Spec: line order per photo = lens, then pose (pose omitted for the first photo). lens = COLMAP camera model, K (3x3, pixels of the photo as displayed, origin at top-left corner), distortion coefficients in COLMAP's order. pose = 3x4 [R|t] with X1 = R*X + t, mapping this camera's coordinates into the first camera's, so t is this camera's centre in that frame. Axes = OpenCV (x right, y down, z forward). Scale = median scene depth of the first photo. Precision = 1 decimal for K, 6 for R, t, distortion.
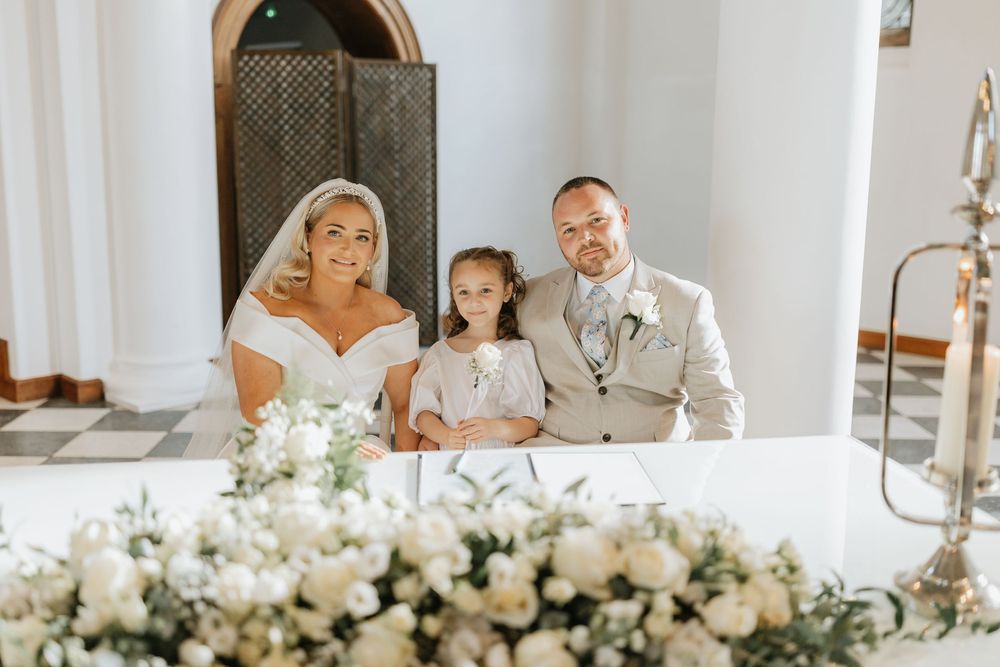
lens RADIAL K [[987.2, 0, 476.2], [0, 987.2, 306.8], [0, 0, 1]] dist [0.047240, 0.000000]
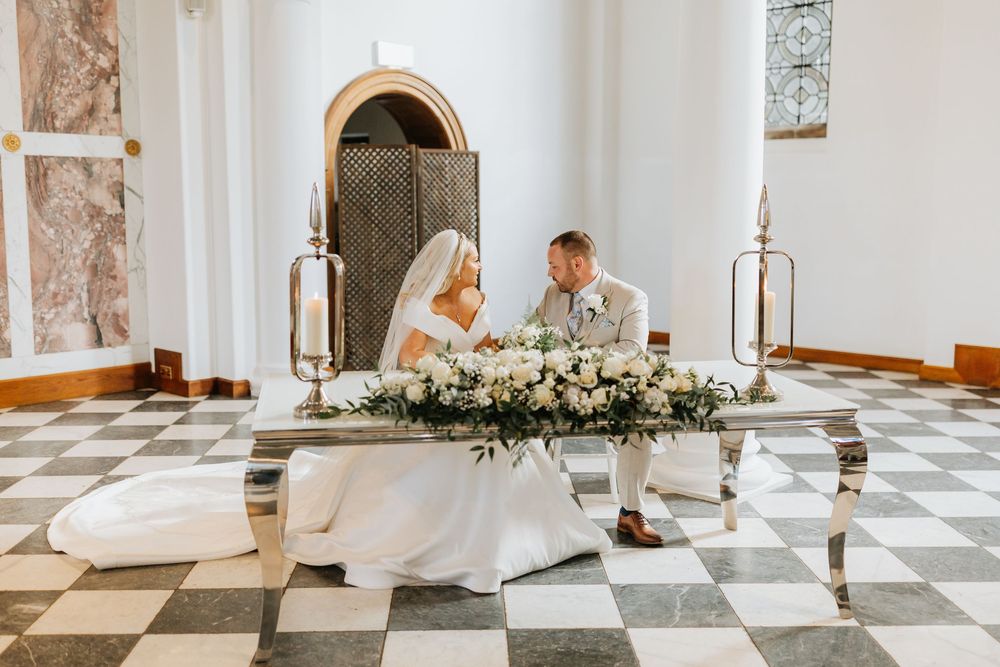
lens RADIAL K [[987.2, 0, 501.4], [0, 987.2, 332.7], [0, 0, 1]] dist [0.047240, 0.000000]
pose [[0.999366, -0.009243, 0.034393, -0.065819], [0.010568, 0.999201, -0.038548, 0.060155], [-0.034009, 0.038887, 0.998665, -0.381762]]
